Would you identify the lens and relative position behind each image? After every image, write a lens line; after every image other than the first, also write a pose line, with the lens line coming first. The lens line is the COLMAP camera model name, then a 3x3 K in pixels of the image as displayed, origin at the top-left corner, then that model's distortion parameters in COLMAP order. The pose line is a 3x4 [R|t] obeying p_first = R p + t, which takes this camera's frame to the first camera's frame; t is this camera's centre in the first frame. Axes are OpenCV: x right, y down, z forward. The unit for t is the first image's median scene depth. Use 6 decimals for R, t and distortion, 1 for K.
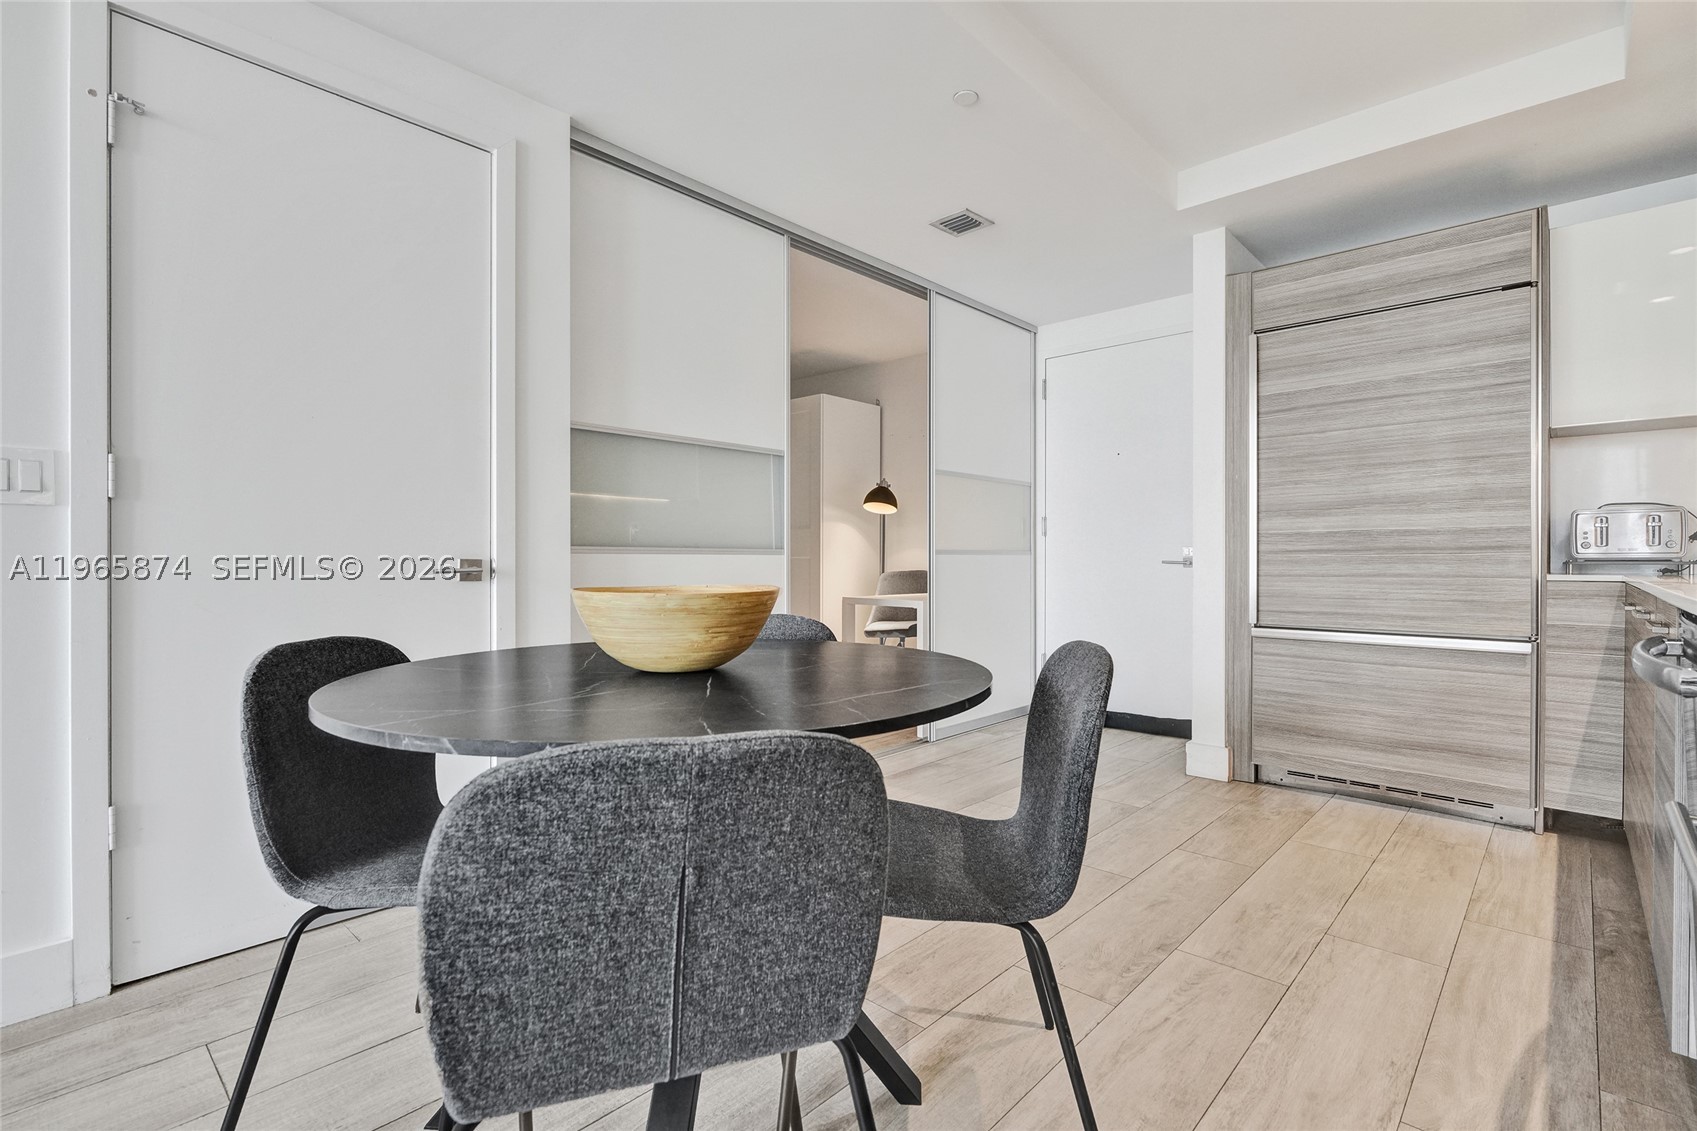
lens RADIAL K [[780.9, 0, 847.9], [0, 780.9, 562.1], [0, 0, 1]] dist [-0.003119, -0.000590]
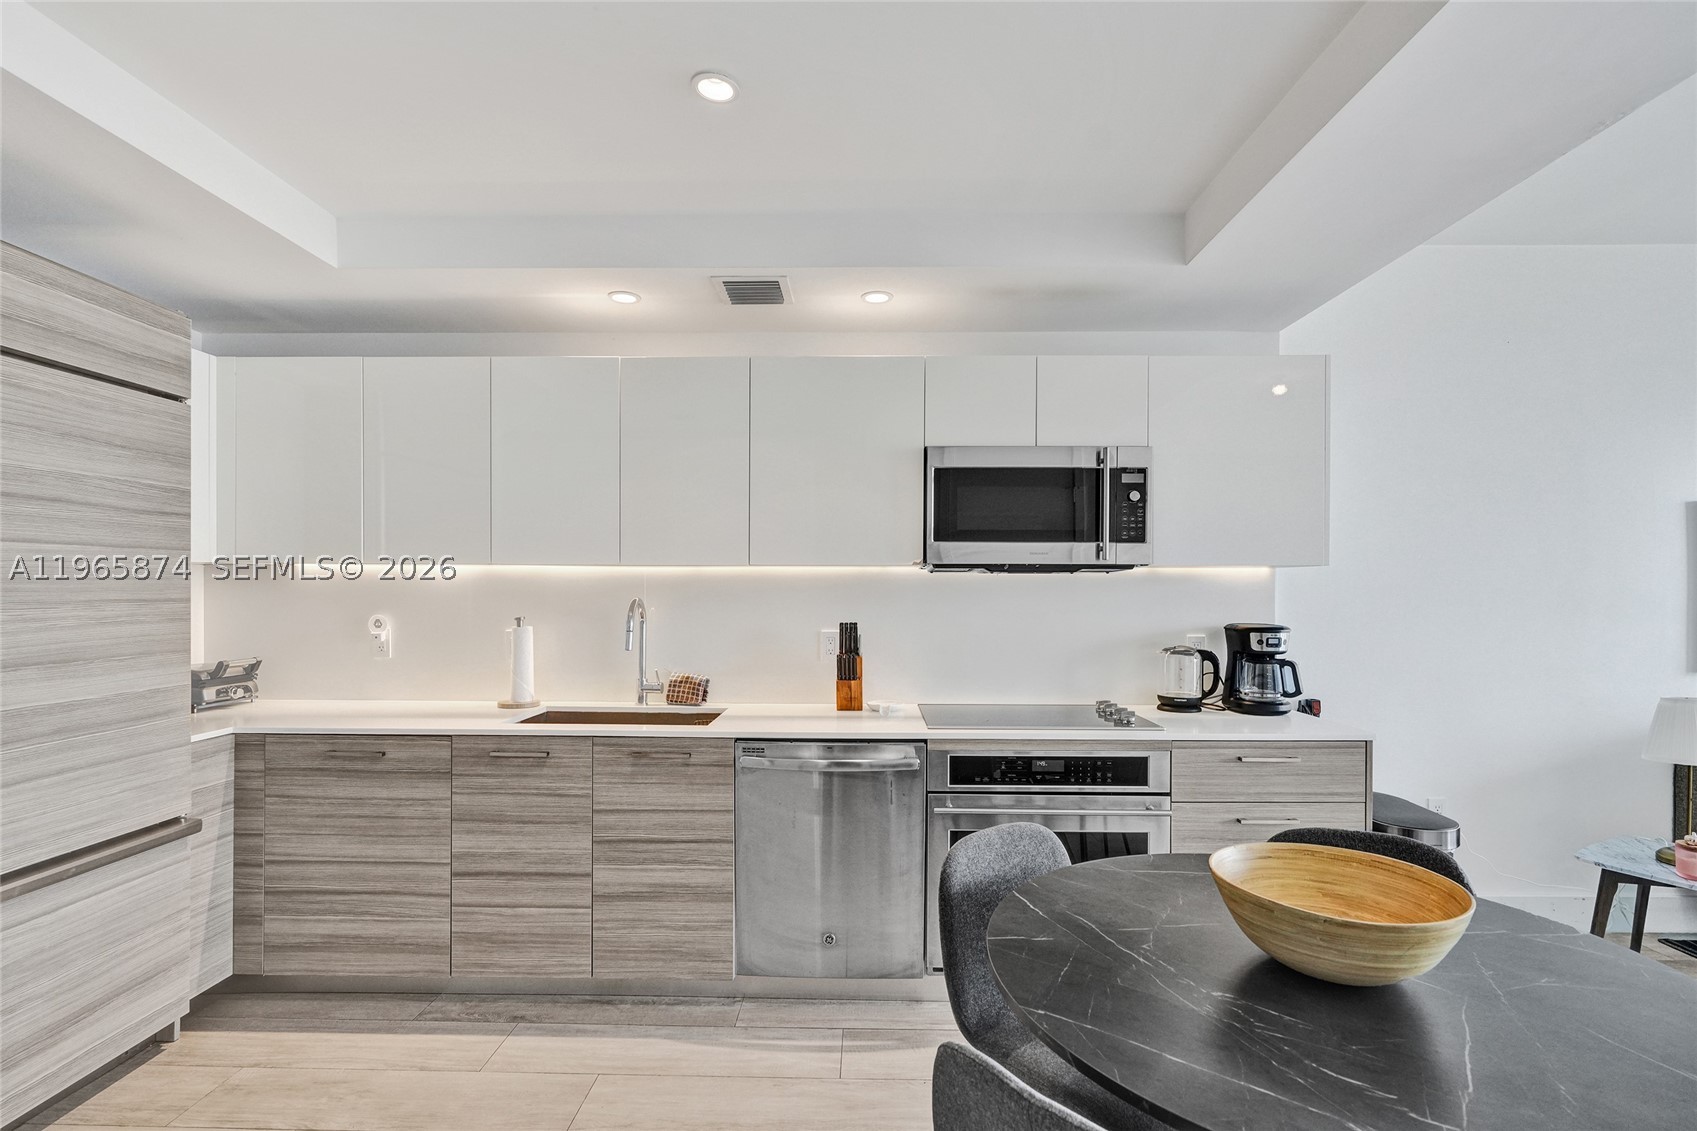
lens RADIAL K [[802.4, 0, 853.8], [0, 802.4, 590.8], [0, 0, 1]] dist [-0.000820, -0.000178]
pose [[-0.671607, -0.005038, 0.740891, -0.266575], [-0.001551, 0.999984, 0.005394, -0.151031], [-0.740906, 0.002473, -0.671604, 1.021152]]
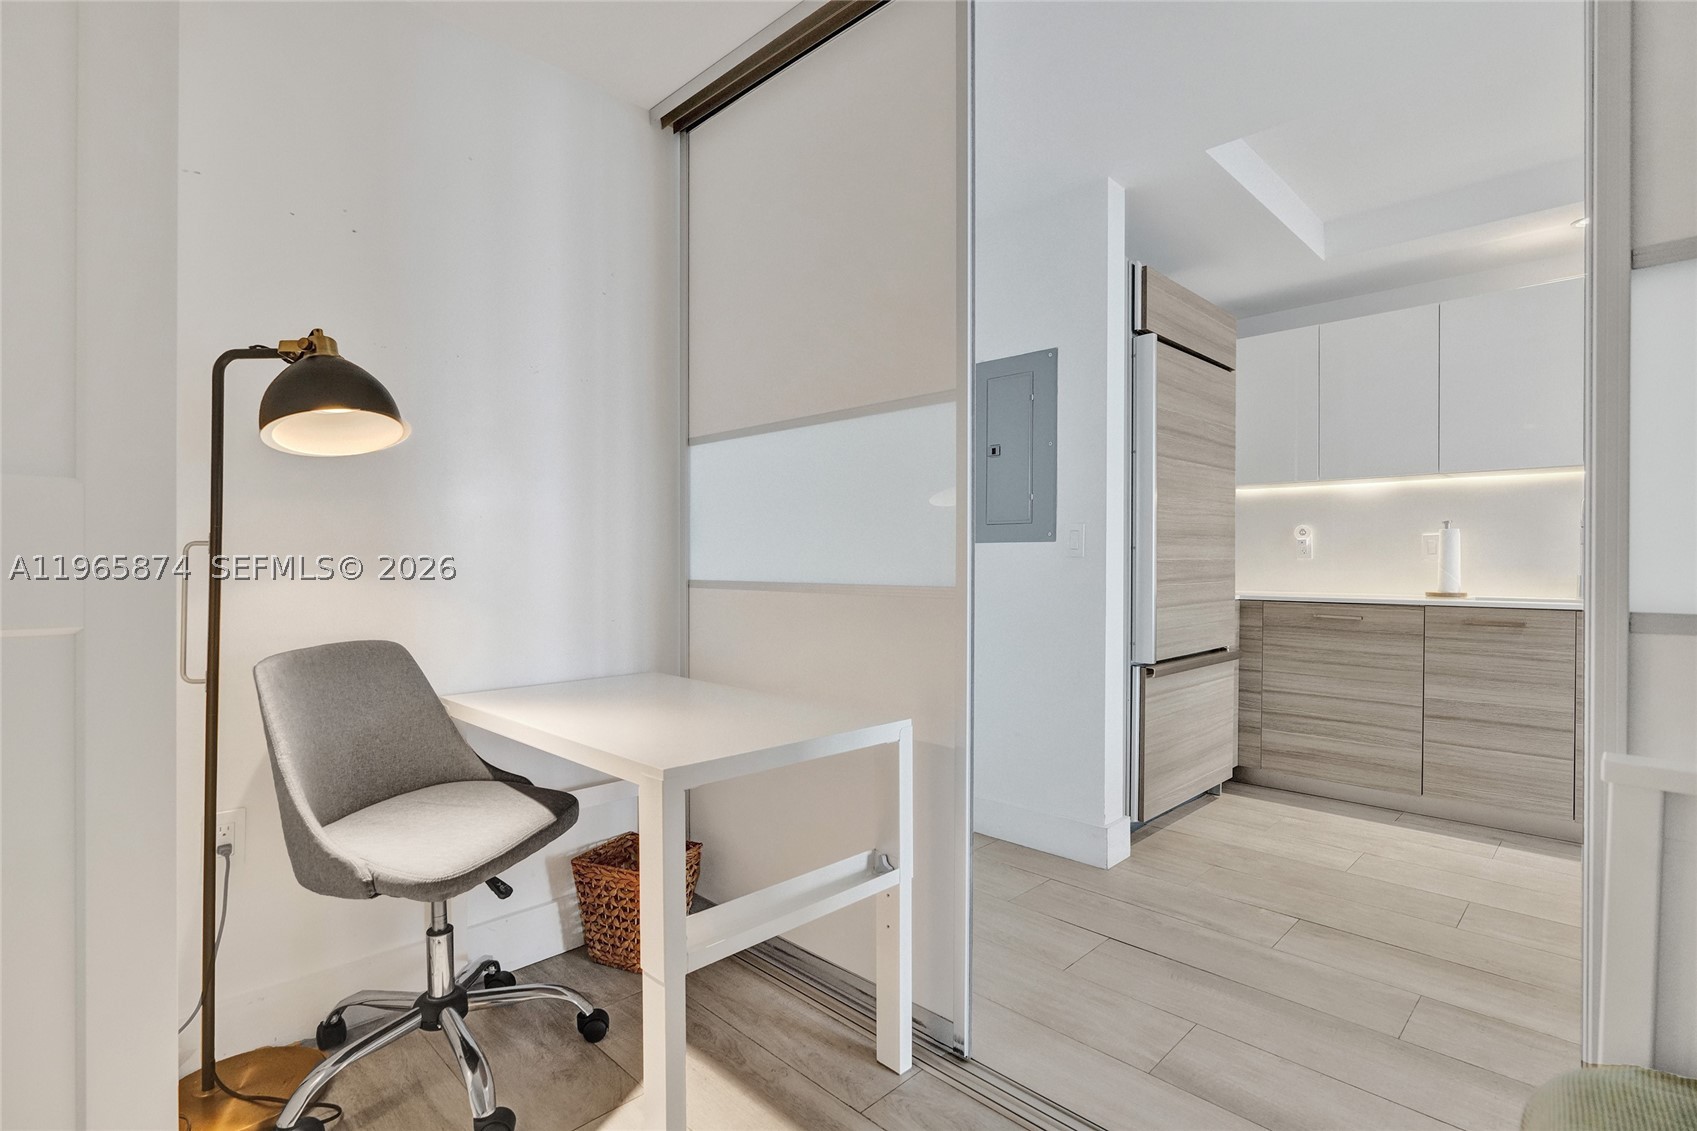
lens RADIAL K [[803.1, 0, 848.5], [0, 803.1, 565.5], [0, 0, 1]] dist [-0.002231, -0.000254]
pose [[0.024052, -0.006457, 0.999690, -0.463367], [-0.000518, 0.999979, 0.006471, -0.041789], [-0.999711, -0.000674, 0.024048, 1.567679]]
